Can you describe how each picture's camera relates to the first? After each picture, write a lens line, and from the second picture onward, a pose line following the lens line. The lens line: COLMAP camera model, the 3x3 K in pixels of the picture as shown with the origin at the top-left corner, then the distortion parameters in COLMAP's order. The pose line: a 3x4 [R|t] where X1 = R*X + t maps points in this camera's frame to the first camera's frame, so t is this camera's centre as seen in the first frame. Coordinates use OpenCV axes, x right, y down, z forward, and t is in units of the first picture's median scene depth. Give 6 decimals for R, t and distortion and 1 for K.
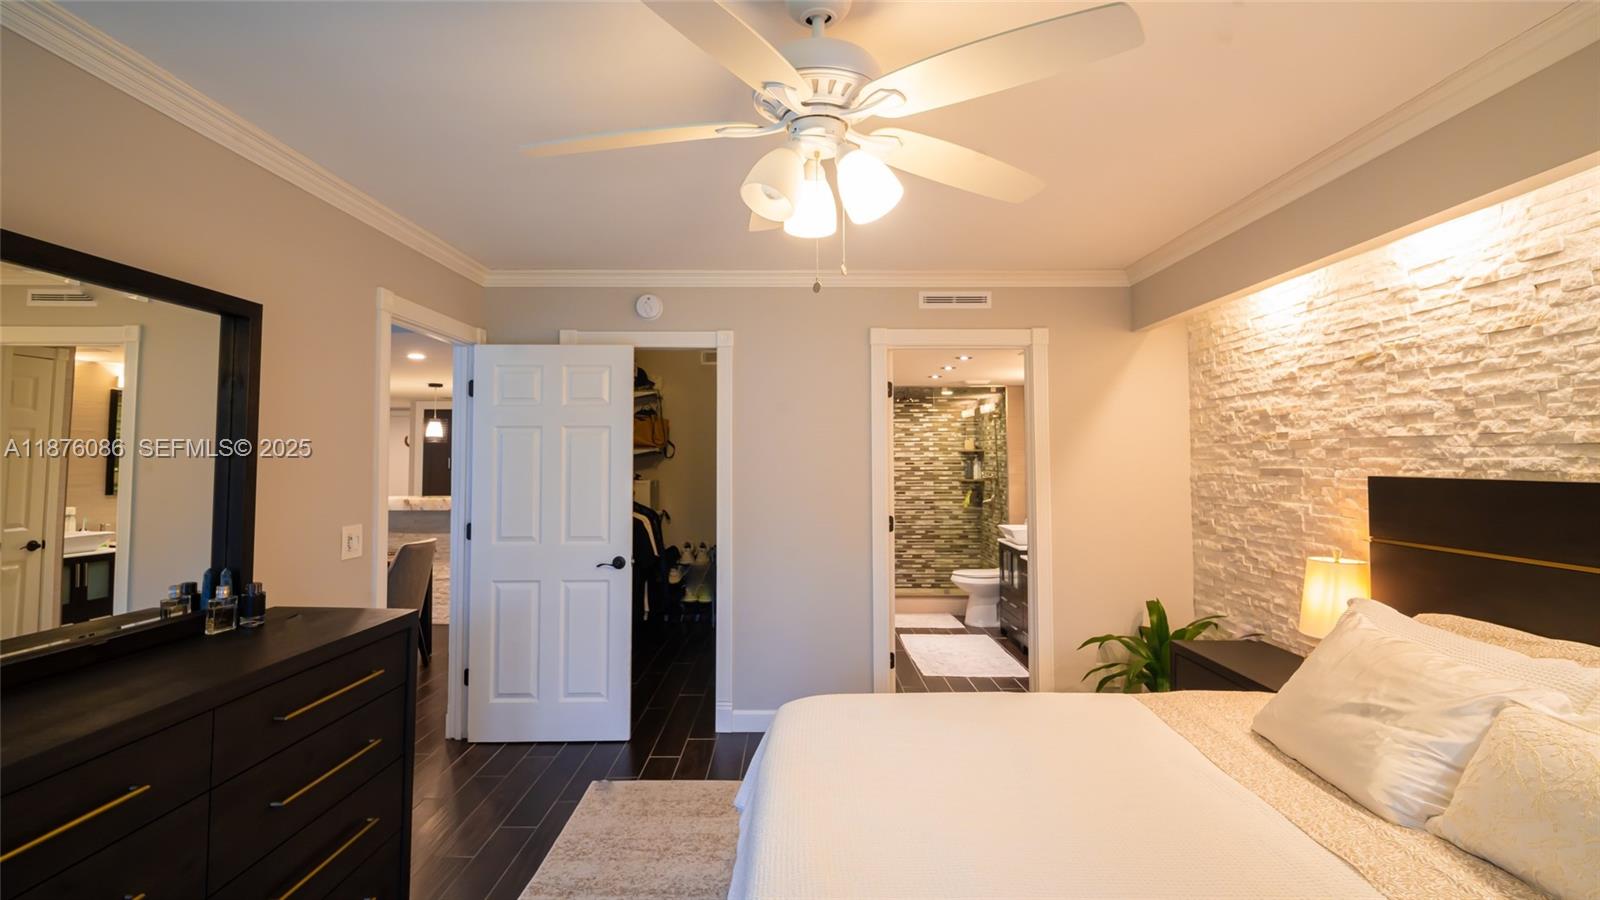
lens RADIAL K [[744.5, 0, 801.2], [0, 744.5, 444.4], [0, 0, 1]] dist [0.013252, -0.005229]
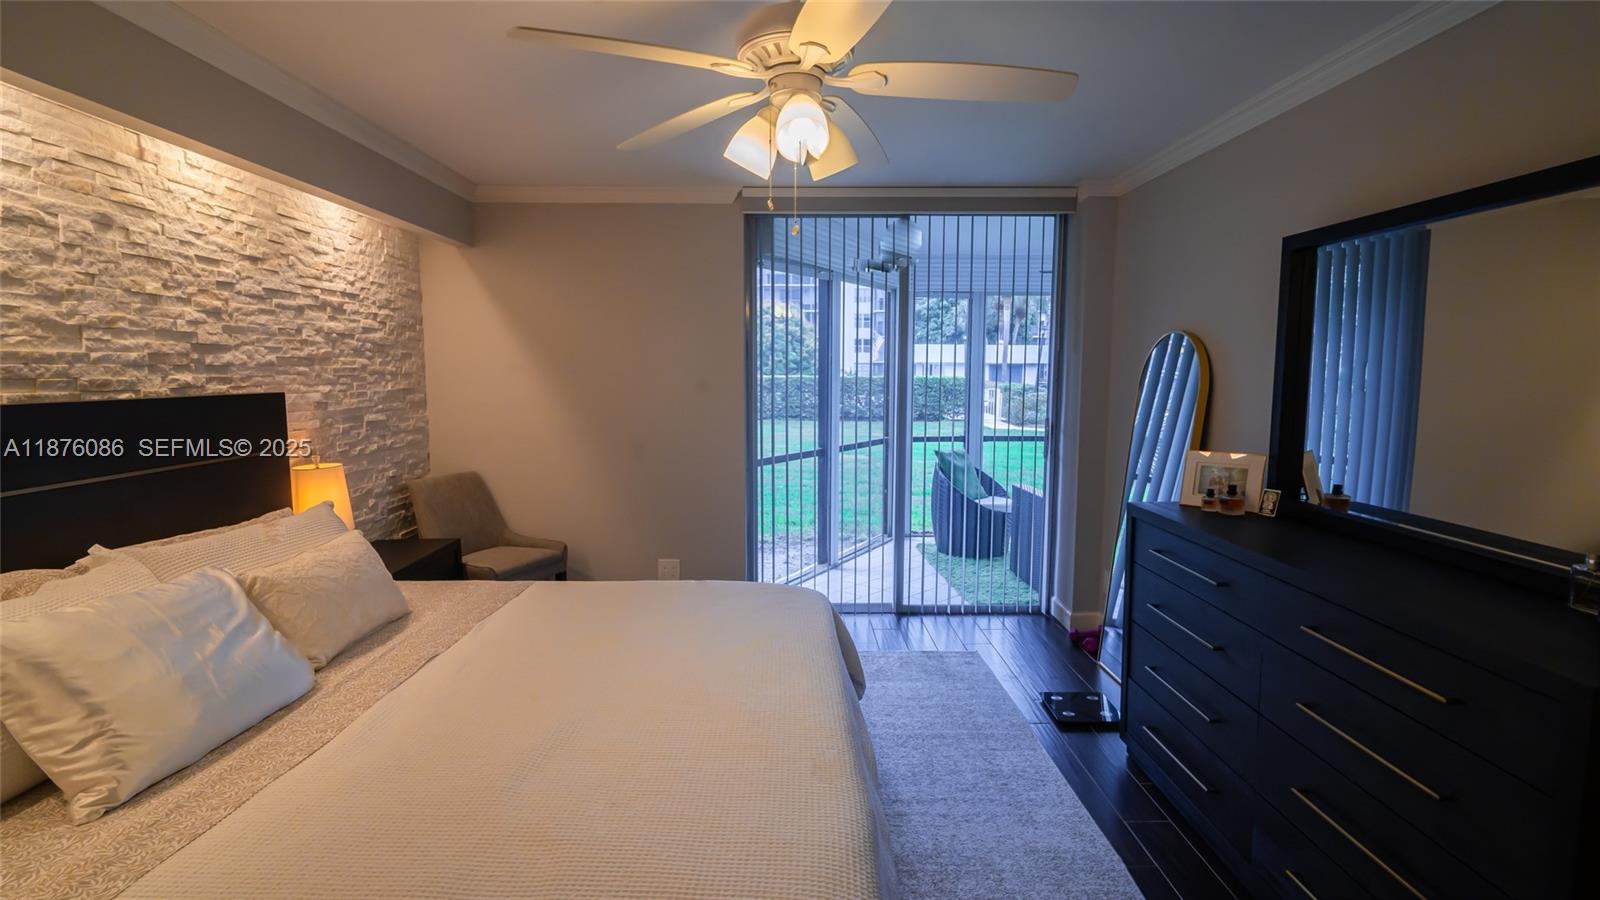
lens RADIAL K [[744.5, 0, 798.6], [0, 744.5, 449.8], [0, 0, 1]] dist [0.013252, -0.005229]
pose [[-0.999299, 0.035645, -0.011412, 0.037363], [0.034522, 0.995622, 0.086866, 0.062716], [0.014458, 0.086412, -0.996155, 2.084228]]
